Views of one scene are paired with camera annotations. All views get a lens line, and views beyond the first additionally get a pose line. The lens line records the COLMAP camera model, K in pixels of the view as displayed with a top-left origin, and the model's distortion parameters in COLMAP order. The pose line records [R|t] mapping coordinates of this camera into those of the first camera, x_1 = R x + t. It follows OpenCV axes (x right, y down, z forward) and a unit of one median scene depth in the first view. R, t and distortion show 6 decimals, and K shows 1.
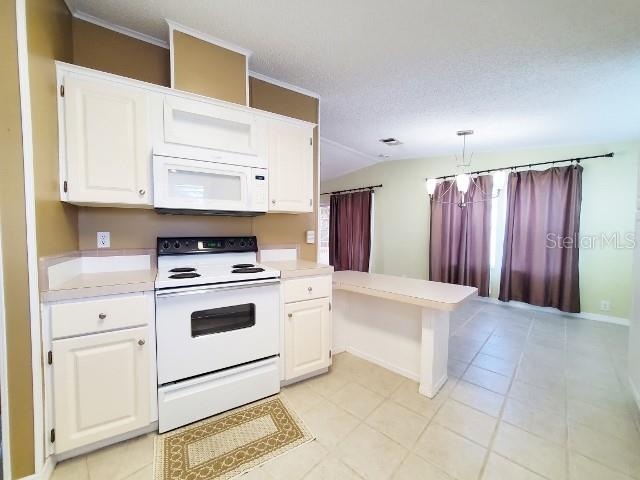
lens RADIAL K [[256.1, 0, 318.3], [0, 256.1, 240.9], [0, 0, 1]] dist [0.001965, 0.000052]
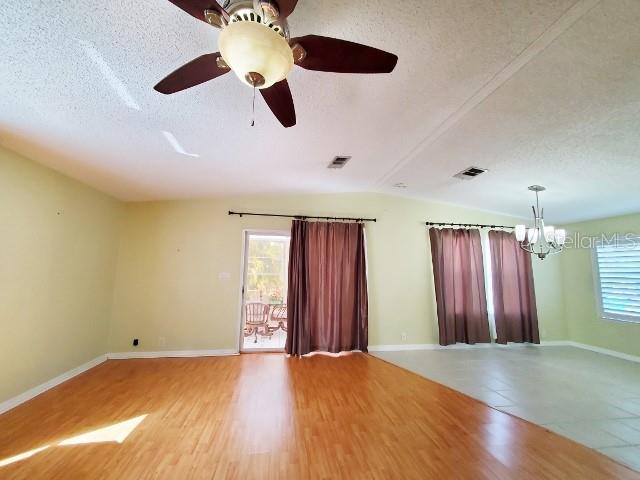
lens RADIAL K [[256.1, 0, 318.3], [0, 256.1, 240.9], [0, 0, 1]] dist [0.001965, 0.000052]
pose [[0.607061, 0.106559, 0.787478, -0.742665], [0.013793, 0.989406, -0.144517, -0.059355], [-0.794535, 0.098592, 0.599161, 1.027816]]
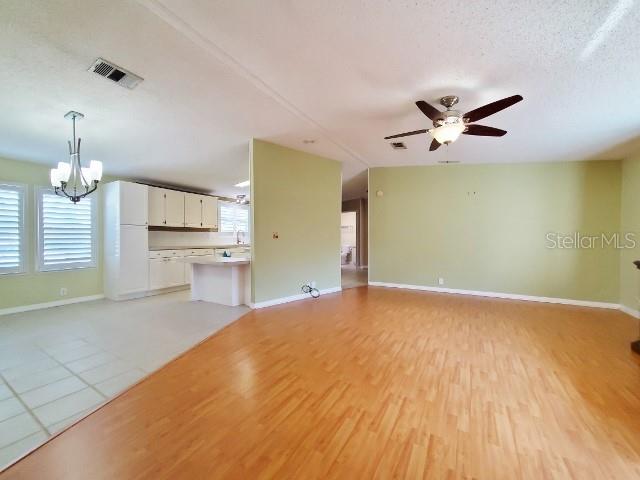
lens RADIAL K [[256.1, 0, 318.3], [0, 256.1, 240.9], [0, 0, 1]] dist [0.001965, 0.000052]
pose [[-0.973616, 0.007744, -0.228060, -0.041553], [-0.004085, 0.998672, 0.051351, -0.046703], [0.228155, 0.050928, -0.972292, 1.892552]]
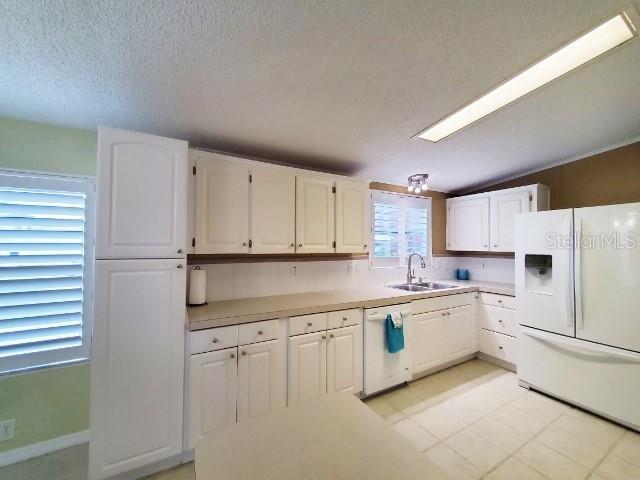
lens RADIAL K [[256.1, 0, 318.3], [0, 256.1, 240.9], [0, 0, 1]] dist [0.001965, 0.000052]
pose [[-0.955444, 0.006239, 0.295108, 0.153745], [0.012374, 0.999744, 0.018925, -0.090361], [-0.294914, 0.021733, -0.955277, 0.765442]]
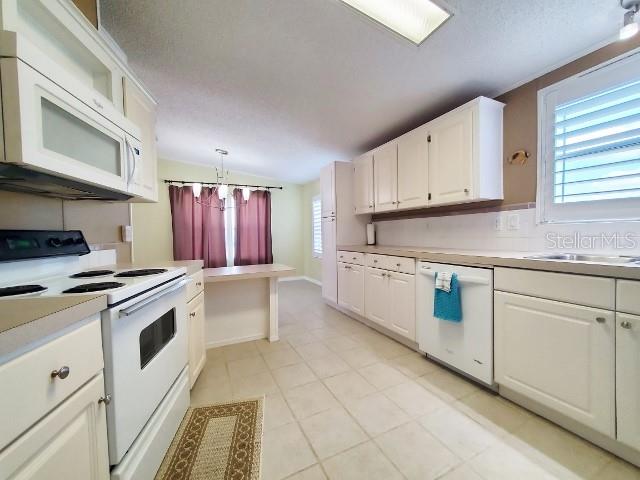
lens RADIAL K [[256.1, 0, 318.3], [0, 256.1, 240.9], [0, 0, 1]] dist [0.001965, 0.000052]
pose [[0.351484, -0.032517, 0.935629, -0.419941], [0.058056, 0.998230, 0.012883, 0.023644], [-0.934392, 0.049791, 0.352750, 0.131648]]
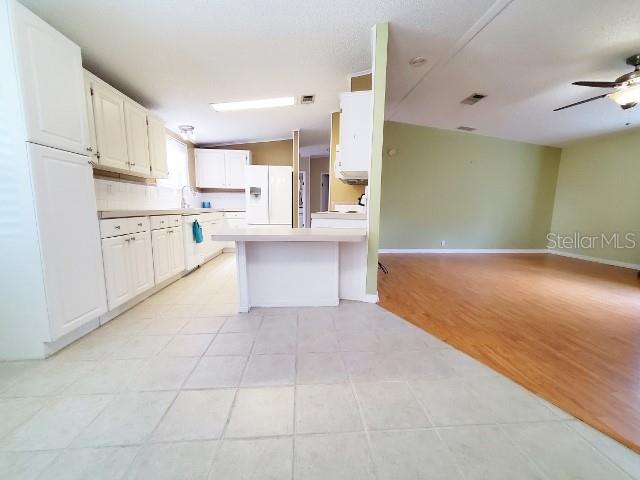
lens RADIAL K [[256.1, 0, 318.3], [0, 256.1, 240.9], [0, 0, 1]] dist [0.001965, 0.000052]
pose [[-0.669599, 0.095133, -0.736605, 0.605398], [-0.039296, 0.985836, 0.163043, 0.012329], [0.741683, 0.138119, -0.656376, 1.126152]]
